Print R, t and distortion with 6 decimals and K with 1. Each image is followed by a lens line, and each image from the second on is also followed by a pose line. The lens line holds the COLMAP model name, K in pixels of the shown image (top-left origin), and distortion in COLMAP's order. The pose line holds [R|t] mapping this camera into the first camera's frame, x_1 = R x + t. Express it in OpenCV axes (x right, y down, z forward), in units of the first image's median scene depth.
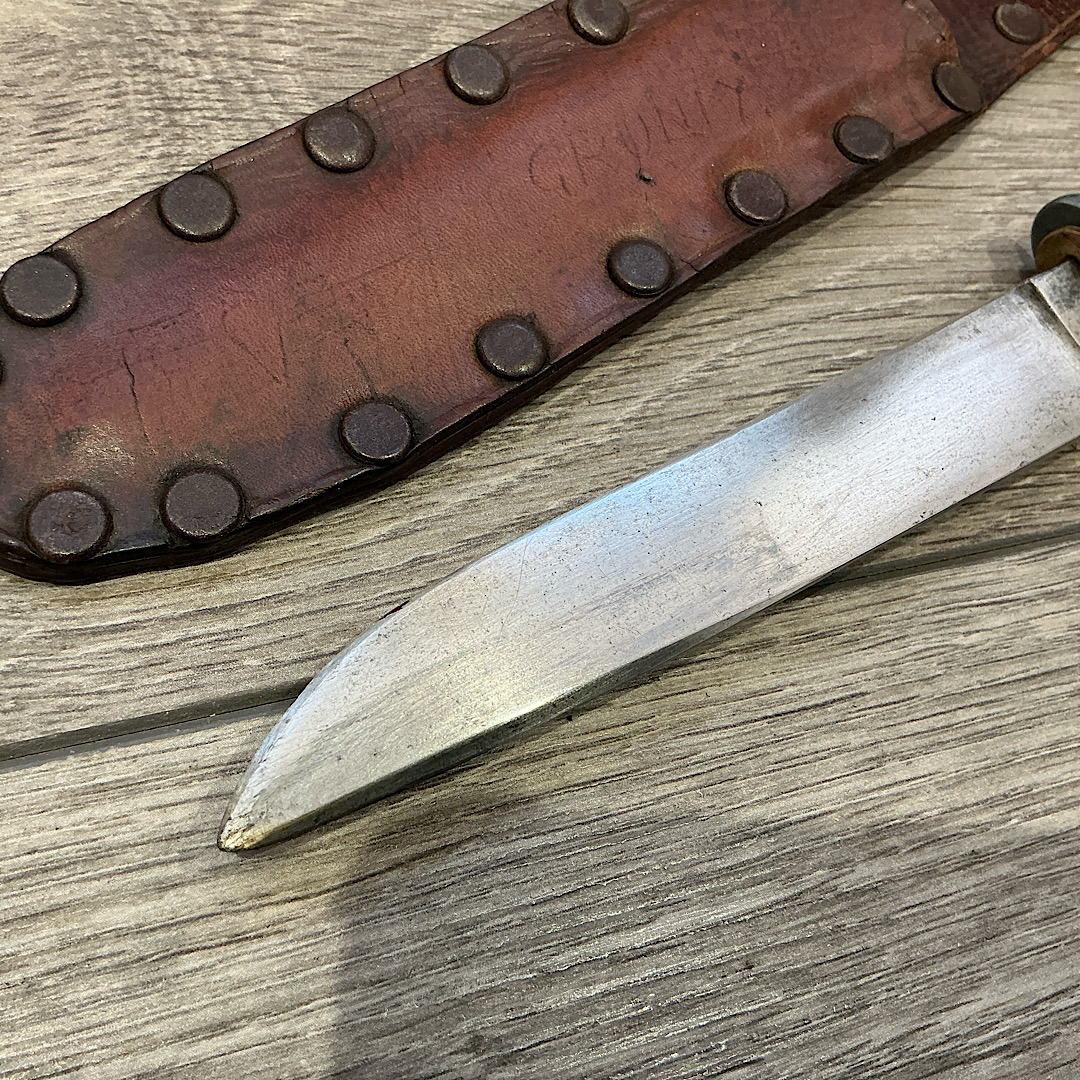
lens RADIAL K [[1209.4, 0, 540.0], [0, 1209.4, 540.0], [0, 0, 1]] dist [0.143333, -0.338464]
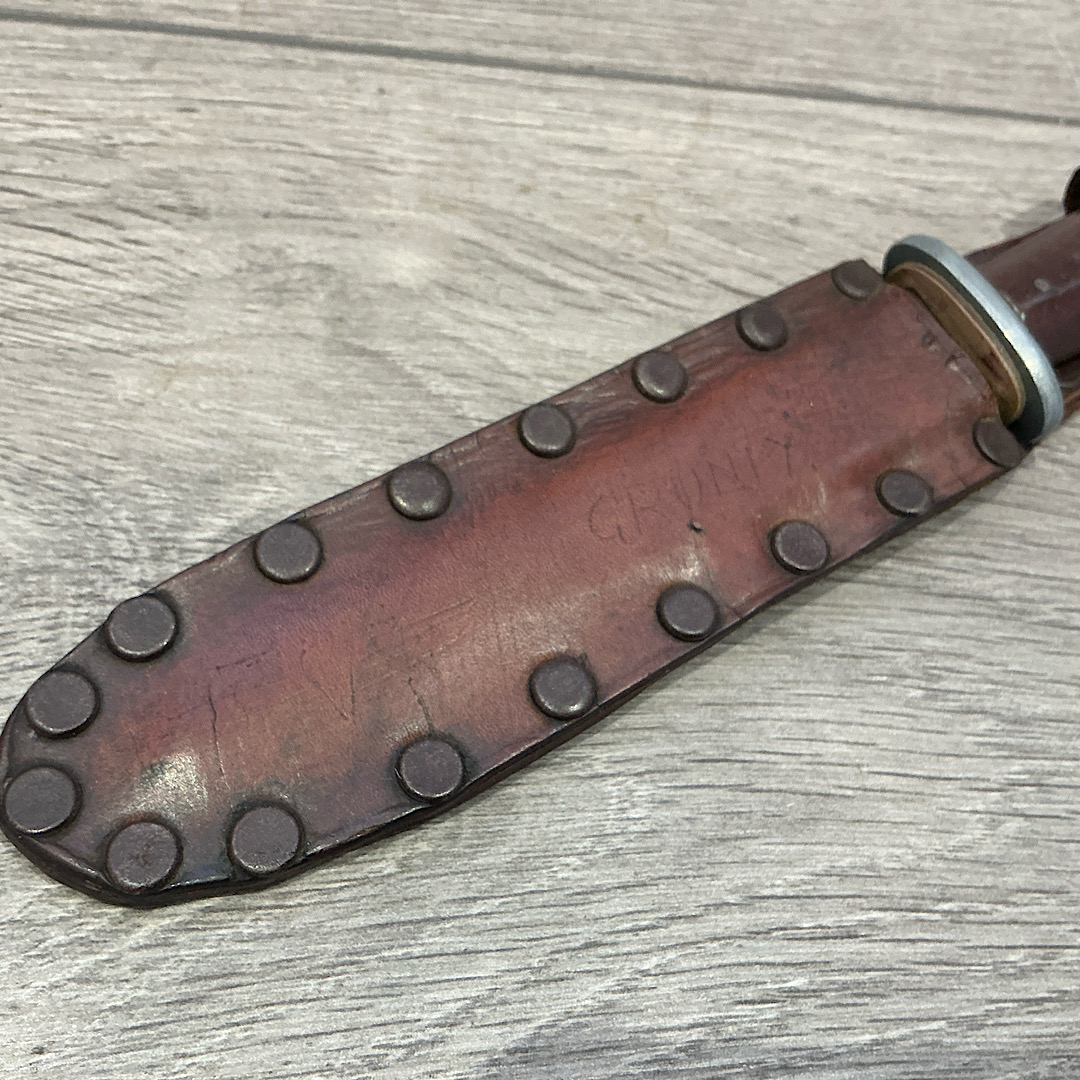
lens RADIAL K [[1216.7, 0, 540.0], [0, 1216.7, 540.0], [0, 0, 1]] dist [0.152646, -0.374345]
pose [[0.985648, 0.119192, -0.119543, 0.152355], [-0.138624, 0.975605, -0.170231, -0.305582], [0.096337, 0.184360, 0.978126, 0.040315]]
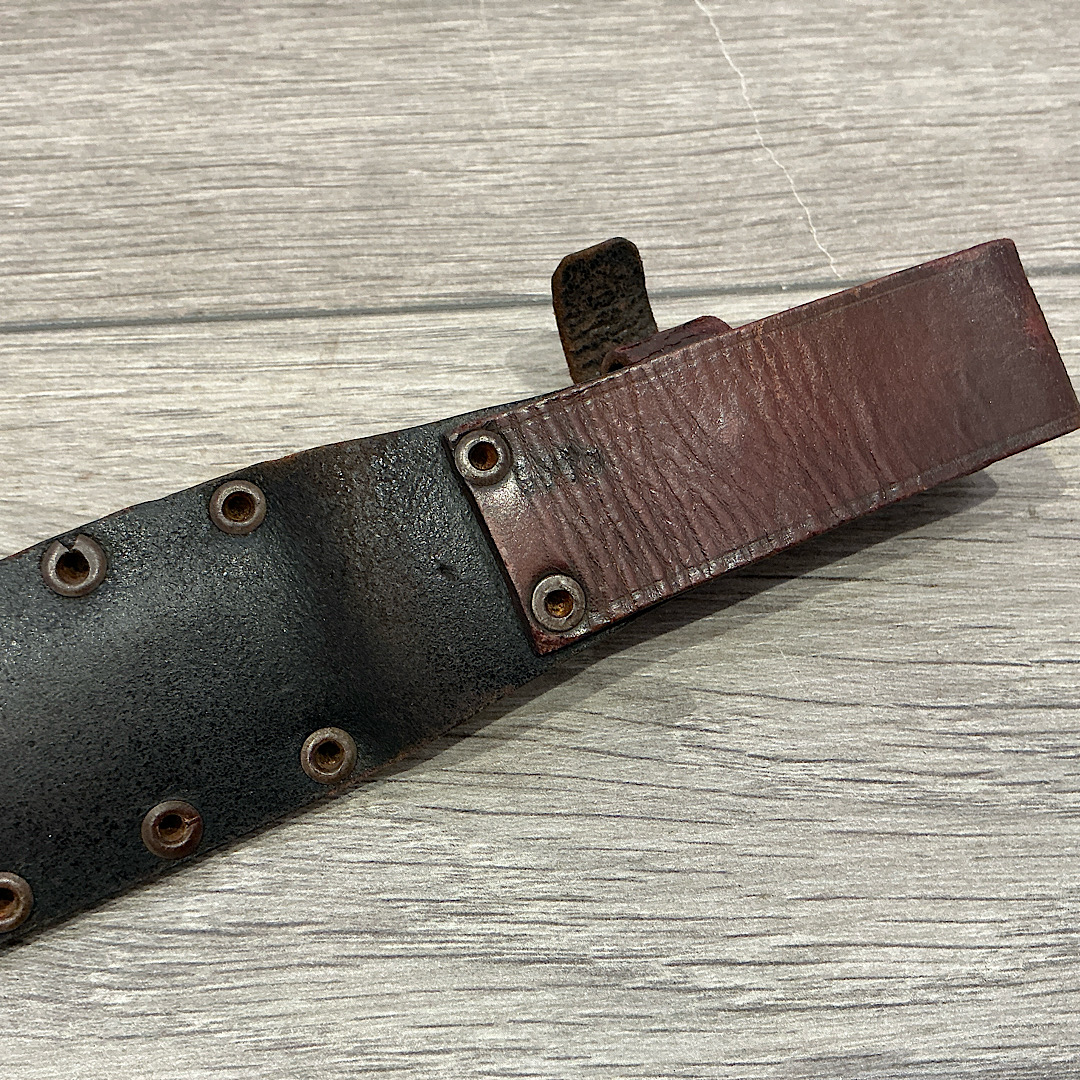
lens RADIAL K [[1209.4, 0, 540.0], [0, 1209.4, 540.0], [0, 0, 1]] dist [0.143333, -0.338464]
pose [[0.970899, 0.015729, -0.238973, 0.633912], [-0.066557, 0.976254, -0.206151, -0.632011], [0.230056, 0.216057, 0.948891, 0.280188]]
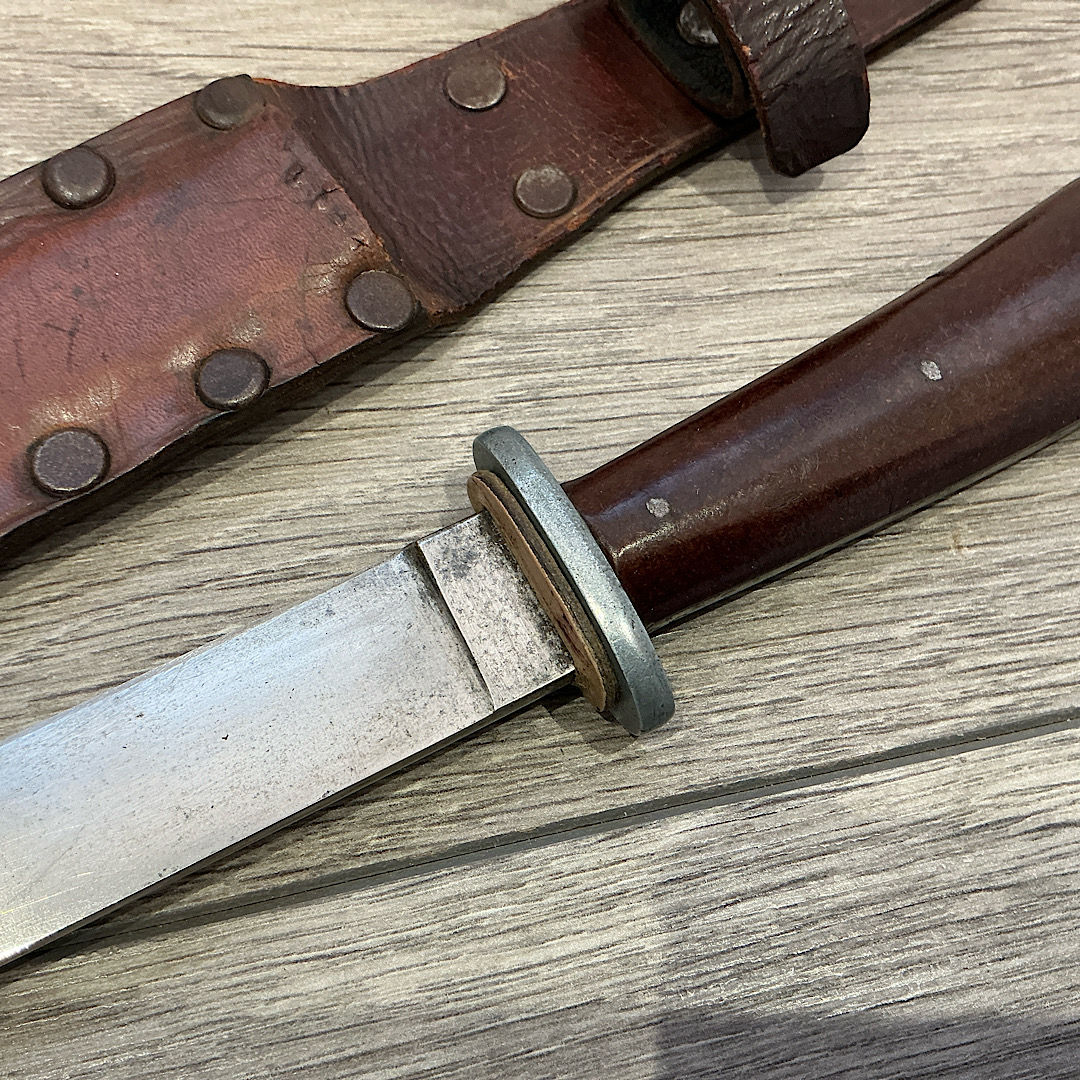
lens RADIAL K [[1209.4, 0, 540.0], [0, 1209.4, 540.0], [0, 0, 1]] dist [0.143333, -0.338464]
pose [[0.984552, -0.016154, -0.174345, 0.656625], [0.013391, 0.999766, -0.017011, -0.208927], [0.174579, 0.014413, 0.984538, 0.217367]]
